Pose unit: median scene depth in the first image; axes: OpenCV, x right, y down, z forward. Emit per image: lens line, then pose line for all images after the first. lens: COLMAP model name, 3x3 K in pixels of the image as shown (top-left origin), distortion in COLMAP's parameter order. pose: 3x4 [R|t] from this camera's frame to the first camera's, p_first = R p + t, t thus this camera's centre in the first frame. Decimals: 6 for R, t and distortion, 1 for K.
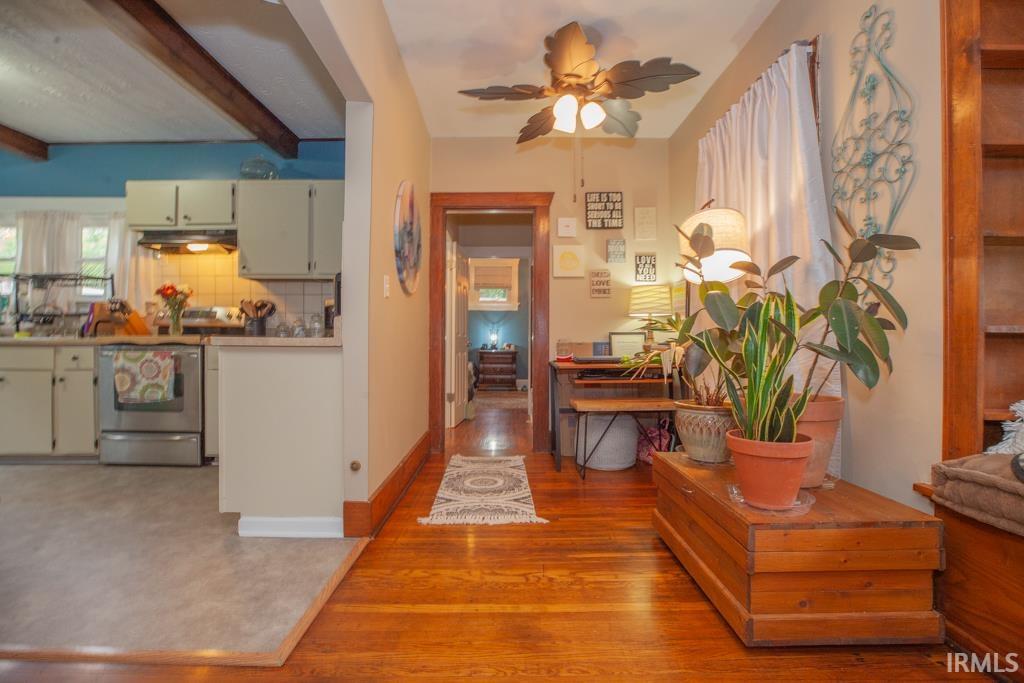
lens RADIAL K [[465.0, 0, 508.8], [0, 465.0, 341.8], [0, 0, 1]] dist [-0.042502, 0.012851]
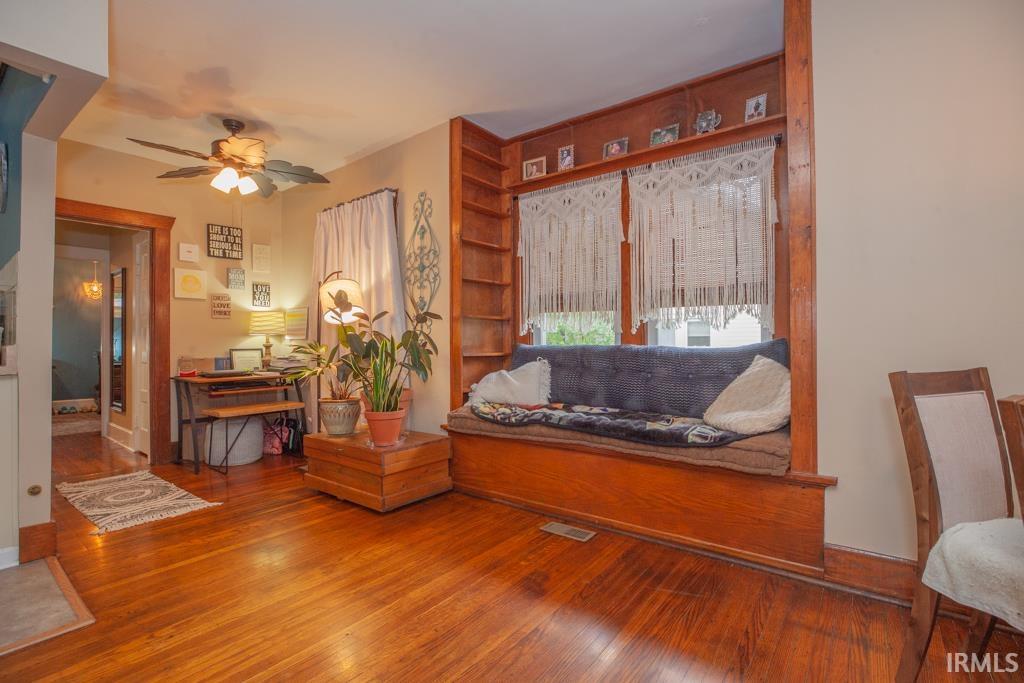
lens RADIAL K [[483.5, 0, 503.7], [0, 483.5, 343.0], [0, 0, 1]] dist [-0.047586, 0.015134]
pose [[0.624202, -0.002835, 0.781258, -0.392440], [0.005250, 0.999986, -0.000565, -0.042819], [-0.781246, 0.004454, 0.624208, -0.372399]]
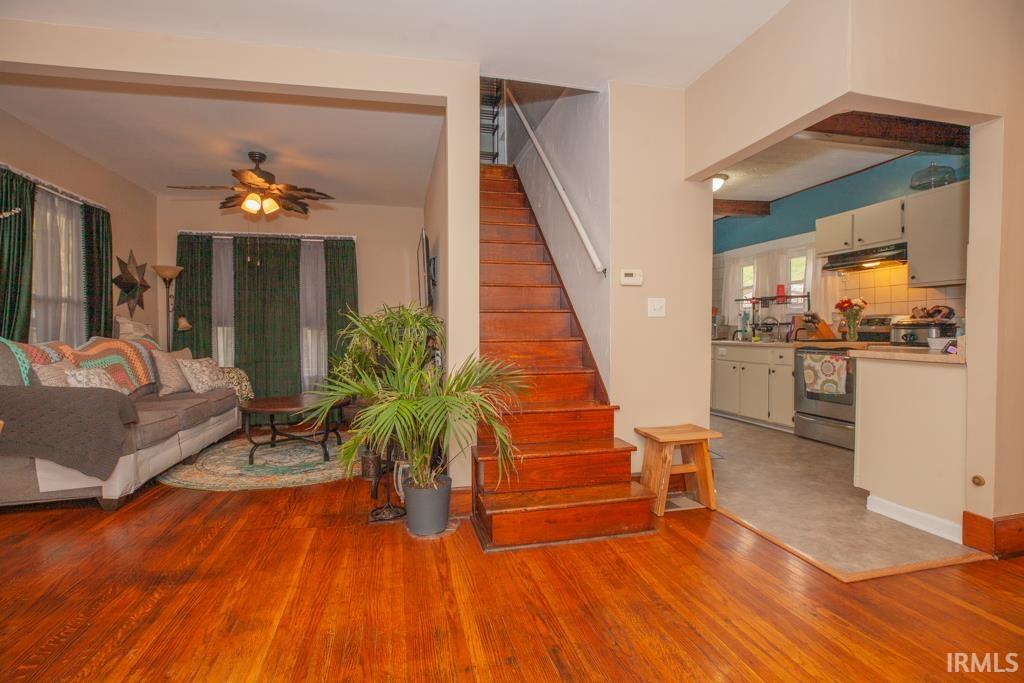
lens RADIAL K [[483.5, 0, 503.7], [0, 483.5, 343.0], [0, 0, 1]] dist [-0.047586, 0.015134]
pose [[0.219858, 0.020640, -0.975314, 0.350670], [0.003906, 0.999750, 0.022037, -0.050085], [0.975524, -0.008654, 0.219722, -0.201484]]
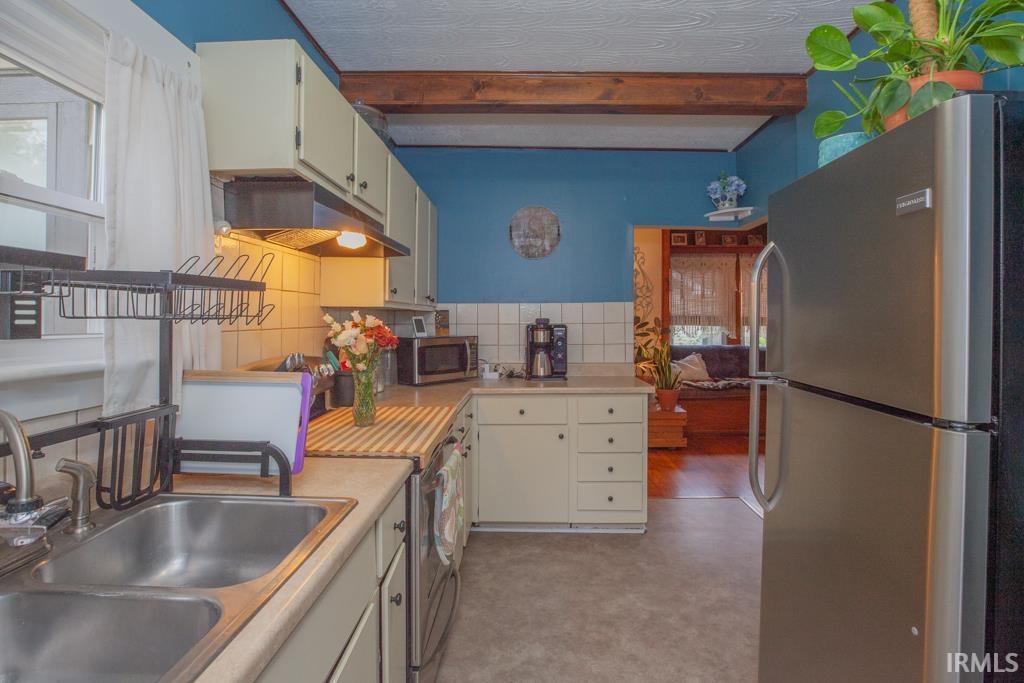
lens RADIAL K [[483.5, 0, 503.7], [0, 483.5, 343.0], [0, 0, 1]] dist [-0.047586, 0.015134]
pose [[0.027928, -0.052844, 0.998212, -1.539754], [0.001502, 0.998603, 0.052822, -0.163892], [-0.999609, 0.000024, 0.027968, 1.114185]]
